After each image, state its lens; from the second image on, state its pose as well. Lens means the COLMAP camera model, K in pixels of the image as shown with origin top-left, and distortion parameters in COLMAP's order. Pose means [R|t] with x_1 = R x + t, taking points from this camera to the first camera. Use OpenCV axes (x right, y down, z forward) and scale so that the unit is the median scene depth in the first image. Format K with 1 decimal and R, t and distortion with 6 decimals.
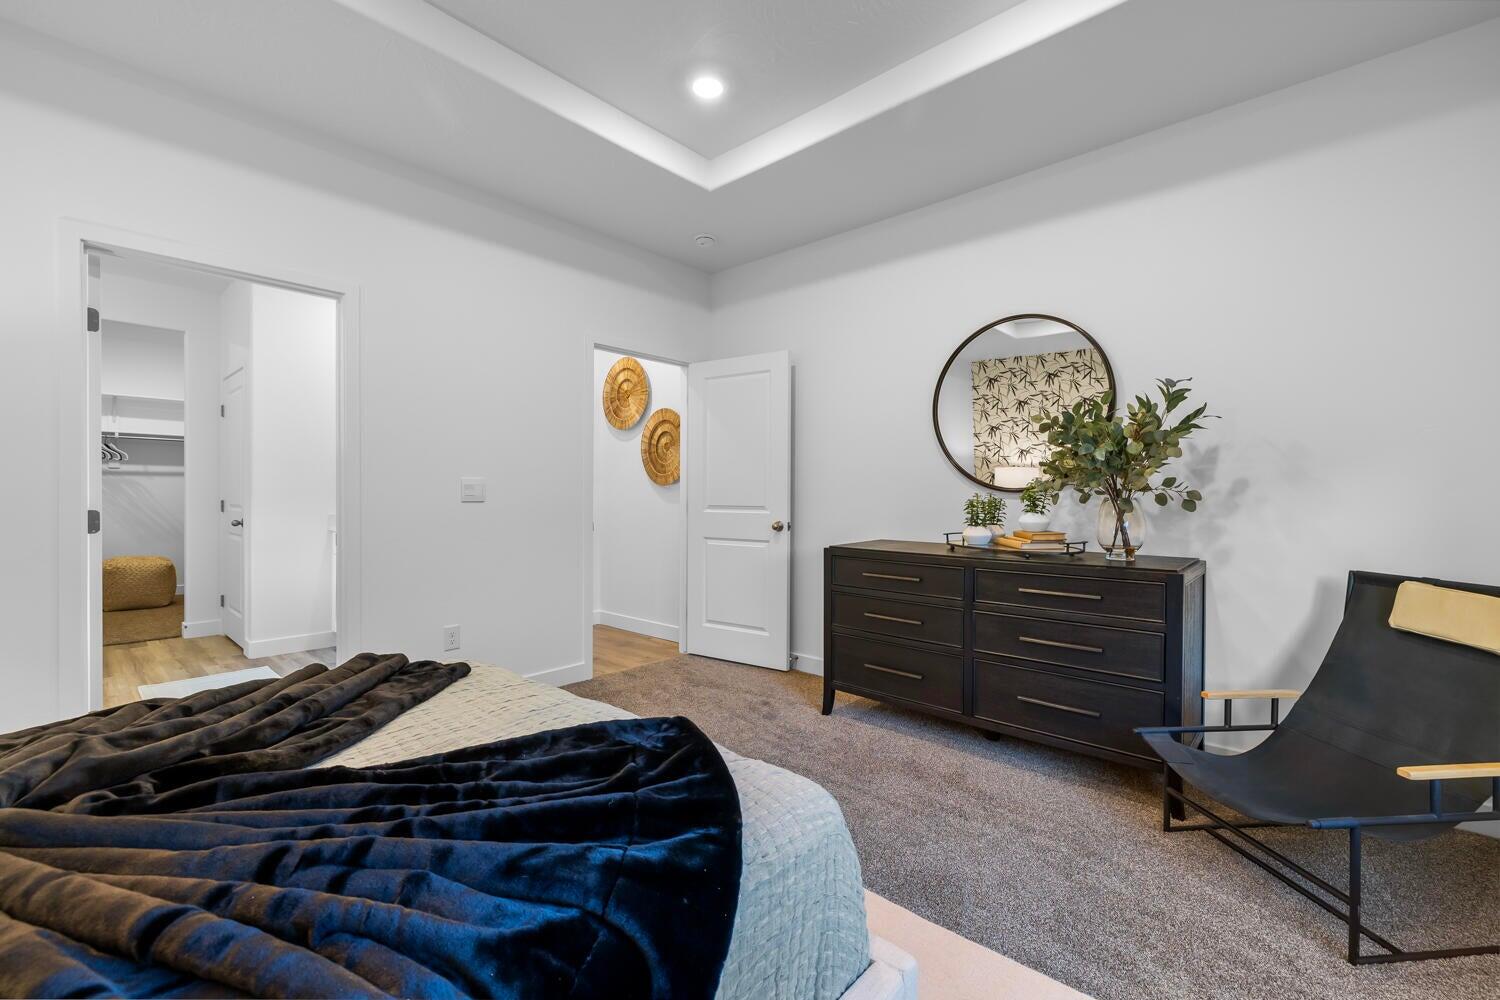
lens RADIAL K [[626.5, 0, 750.5], [0, 626.5, 503.5], [0, 0, 1]] dist [-0.001041, -0.000148]
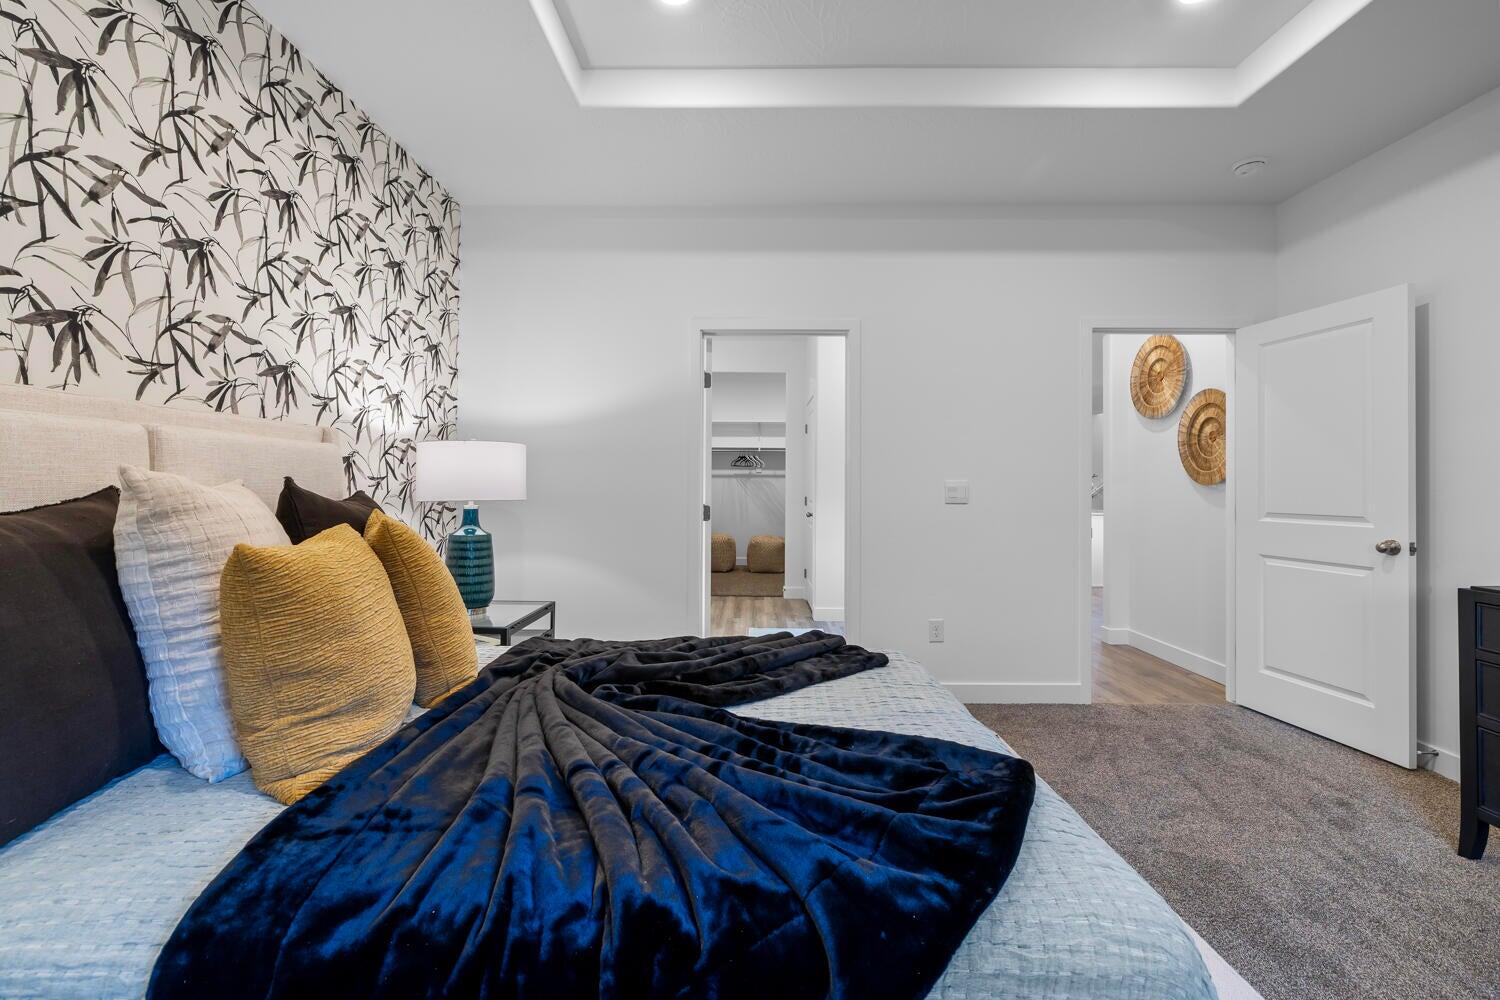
lens RADIAL K [[635.9, 0, 748.8], [0, 635.9, 485.6], [0, 0, 1]] dist [-0.000838, 0.000088]
pose [[0.663387, -0.000235, -0.748277, 0.117543], [-0.015397, 0.999784, -0.013964, -0.011988], [0.748118, 0.020785, 0.663240, 0.039697]]
